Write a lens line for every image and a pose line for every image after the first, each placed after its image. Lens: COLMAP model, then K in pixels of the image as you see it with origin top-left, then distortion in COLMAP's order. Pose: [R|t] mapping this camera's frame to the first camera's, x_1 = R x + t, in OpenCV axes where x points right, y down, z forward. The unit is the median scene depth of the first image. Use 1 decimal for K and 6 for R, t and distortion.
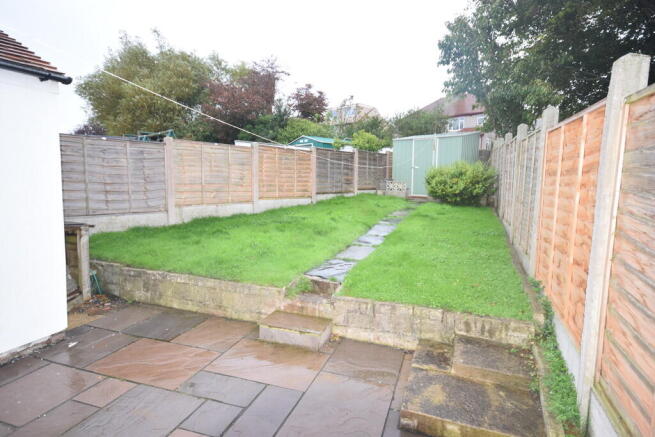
lens RADIAL K [[339.3, 0, 327.5], [0, 339.3, 218.5], [0, 0, 1]] dist [-0.000738, -0.000003]
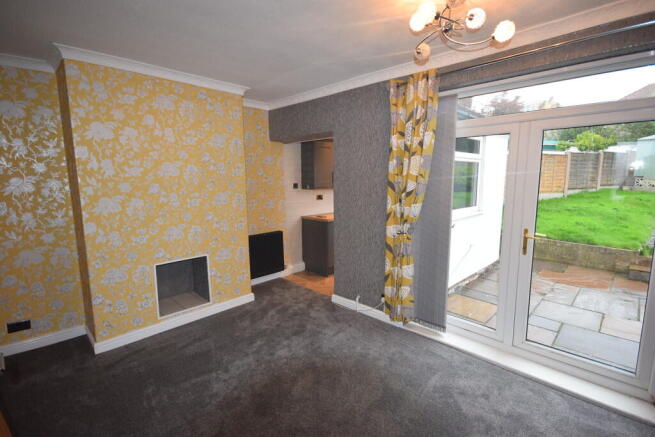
lens RADIAL K [[296.4, 0, 327.5], [0, 296.4, 218.5], [0, 0, 1]] dist [0.001775, 0.000491]
pose [[0.904234, 0.046669, -0.424481, -0.321232], [-0.036117, 0.998807, 0.032875, 0.026571], [0.425508, -0.014396, 0.904840, -0.310350]]
